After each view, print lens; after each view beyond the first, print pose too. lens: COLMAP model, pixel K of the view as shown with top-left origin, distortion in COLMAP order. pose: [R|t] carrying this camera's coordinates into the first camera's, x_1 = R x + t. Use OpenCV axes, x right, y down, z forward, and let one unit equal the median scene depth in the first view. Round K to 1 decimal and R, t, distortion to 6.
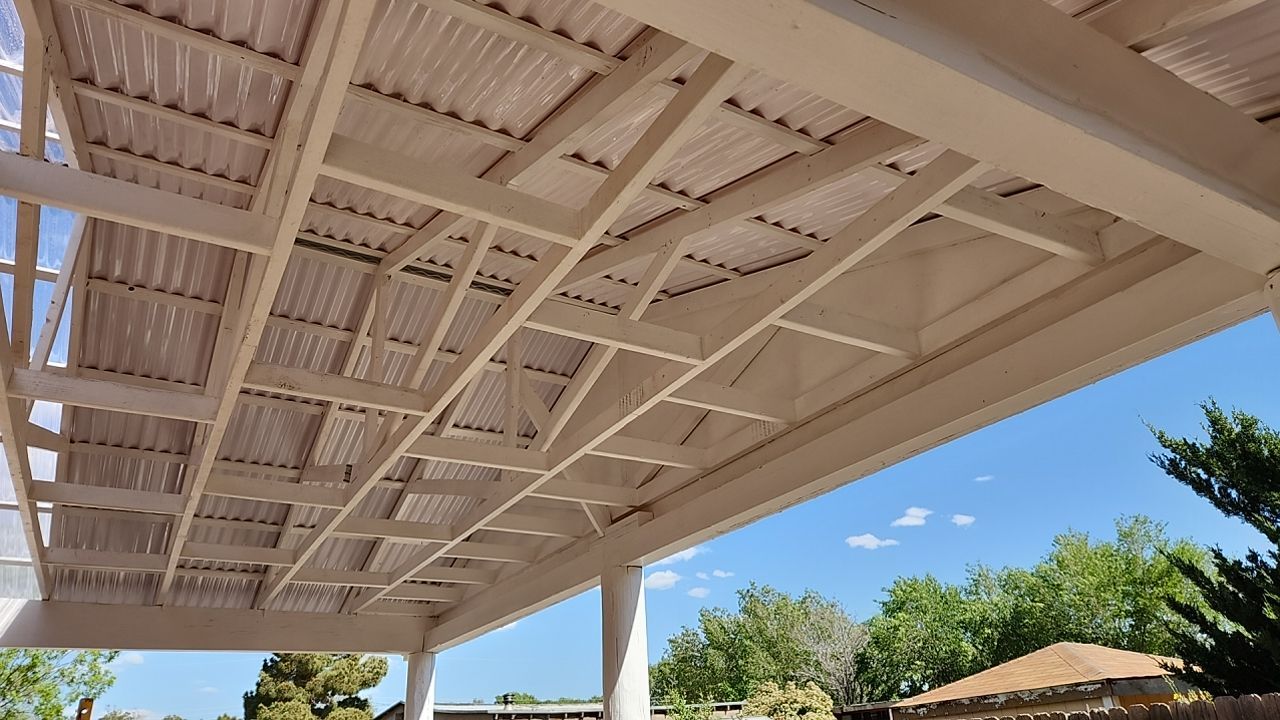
lens RADIAL K [[881.8, 0, 639.7], [0, 881.8, 377.9], [0, 0, 1]] dist [0.066473, -0.057221]
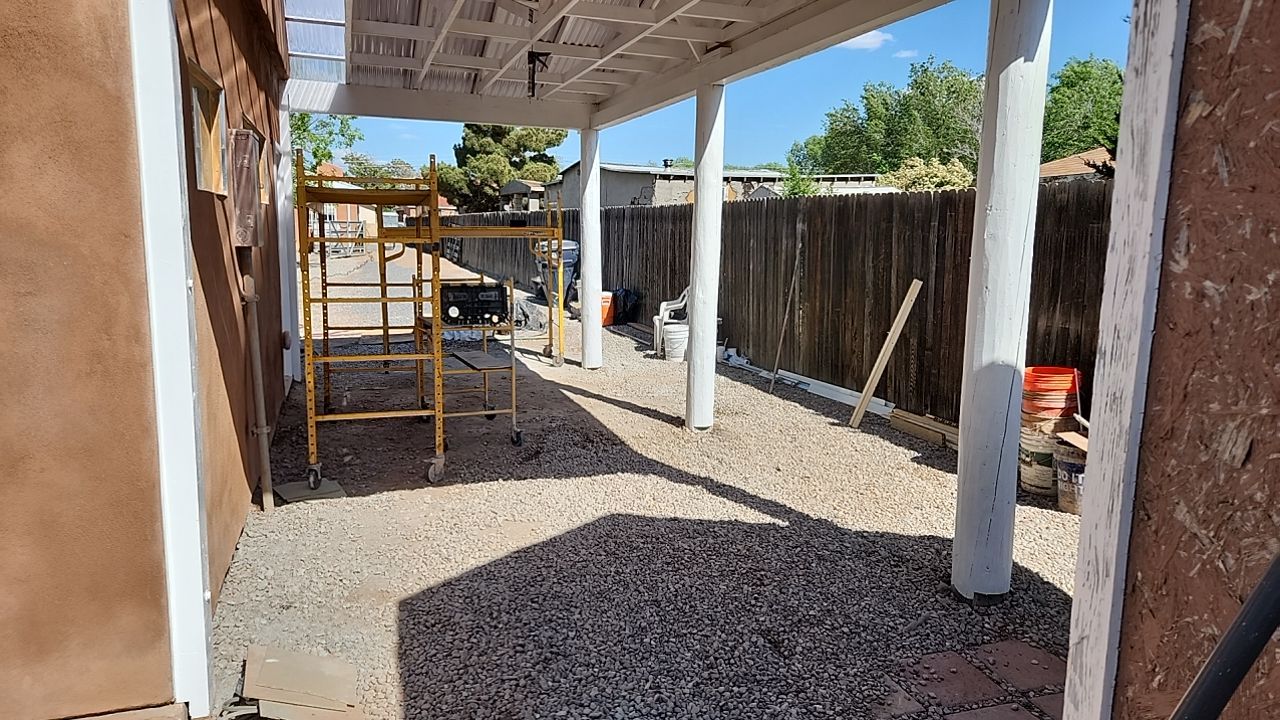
lens RADIAL K [[881.8, 0, 639.7], [0, 881.8, 377.9], [0, 0, 1]] dist [0.066473, -0.057221]
pose [[0.982025, 0.087424, -0.167281, 0.029354], [0.019258, 0.835232, 0.549561, -0.037543], [0.187763, -0.542904, 0.818535, -0.098632]]
